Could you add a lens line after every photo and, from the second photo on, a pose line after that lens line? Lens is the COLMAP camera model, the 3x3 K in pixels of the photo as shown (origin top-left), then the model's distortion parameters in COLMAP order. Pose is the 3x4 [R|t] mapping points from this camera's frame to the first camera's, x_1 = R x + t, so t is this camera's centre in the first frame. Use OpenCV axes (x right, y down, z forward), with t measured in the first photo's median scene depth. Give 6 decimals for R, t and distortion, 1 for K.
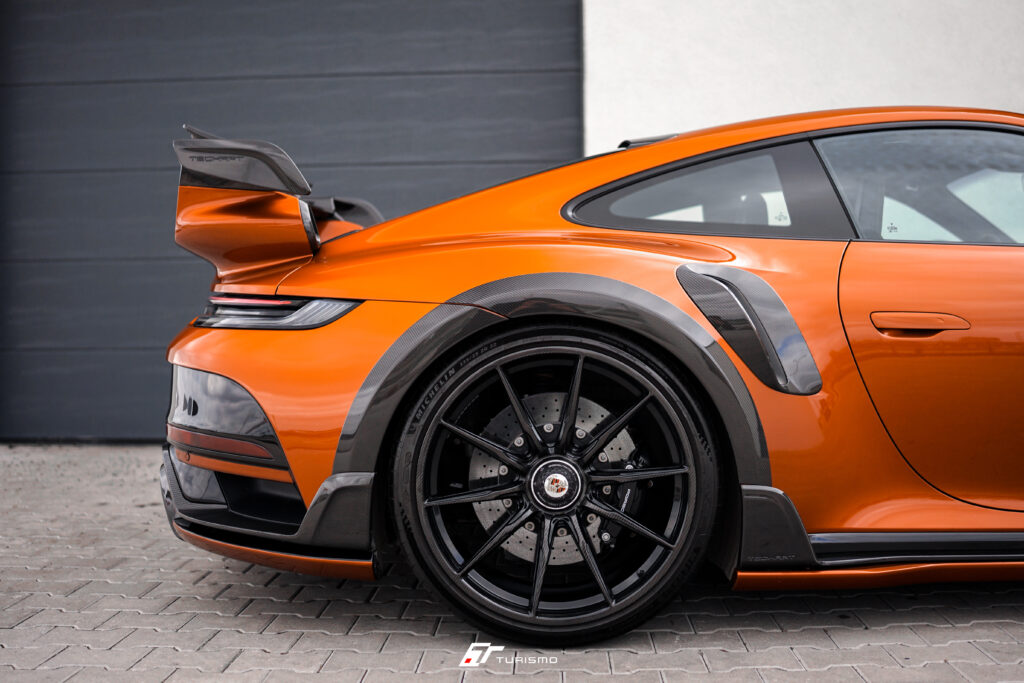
lens RADIAL K [[1061.9, 0, 512.0], [0, 1061.9, 341.5], [0, 0, 1]] dist [-0.221636, 0.314321]
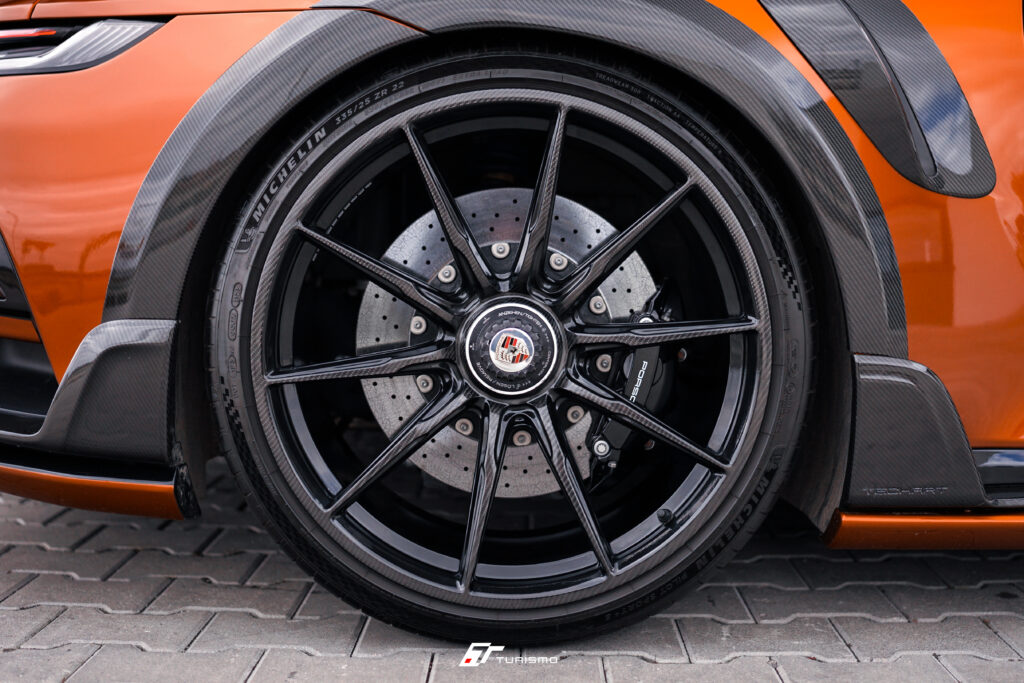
lens RADIAL K [[1198.0, 0, 498.3], [0, 1198.0, 329.6], [0, 0, 1]] dist [-0.225933, 0.310529]
pose [[0.999781, 0.016626, 0.012733, 0.026714], [-0.017446, 0.997581, 0.067294, 0.083457], [-0.011583, -0.067502, 0.997652, 0.385049]]
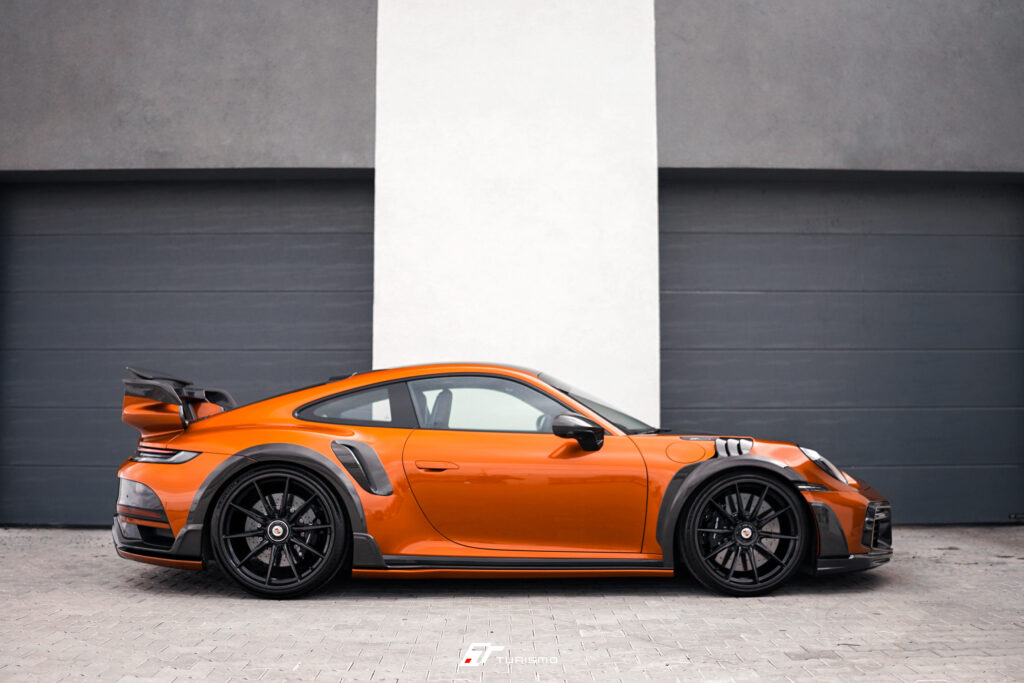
lens RADIAL K [[1198.0, 0, 498.3], [0, 1198.0, 329.6], [0, 0, 1]] dist [-0.225933, 0.310529]
pose [[0.999830, 0.010547, 0.015115, 0.492045], [-0.008875, 0.994254, -0.106674, -0.037012], [-0.016154, 0.106521, 0.994179, -1.712777]]
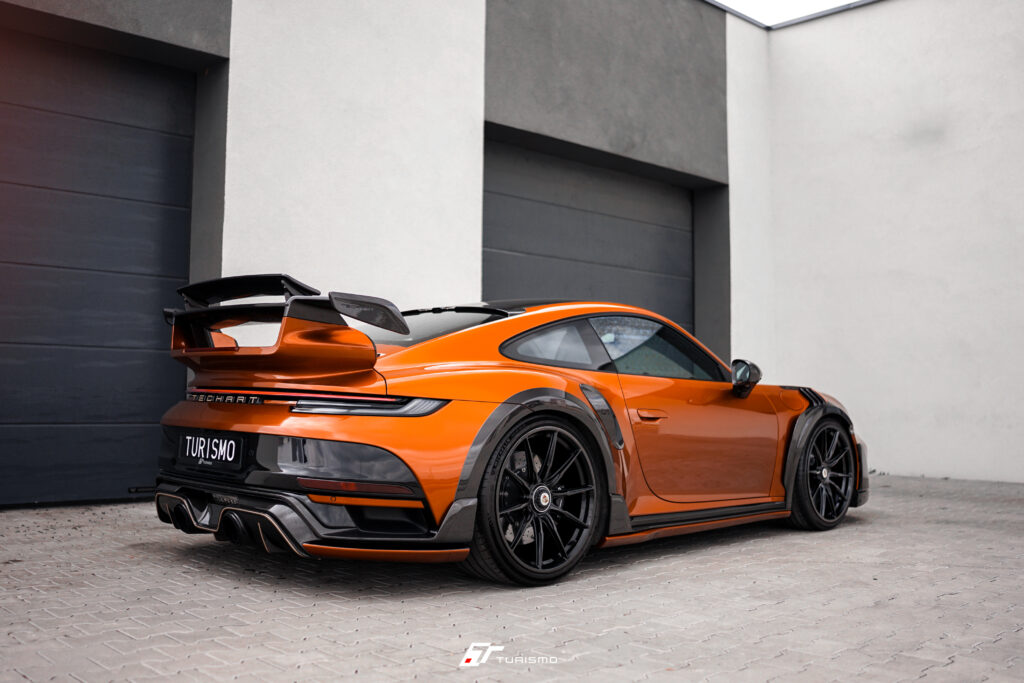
lens RADIAL K [[1061.9, 0, 512.0], [0, 1061.9, 341.5], [0, 0, 1]] dist [-0.221636, 0.314321]
pose [[0.696511, 0.053141, 0.715576, -1.355670], [-0.001972, 0.997392, -0.072150, -0.009928], [-0.717543, 0.048843, 0.694799, -0.292849]]
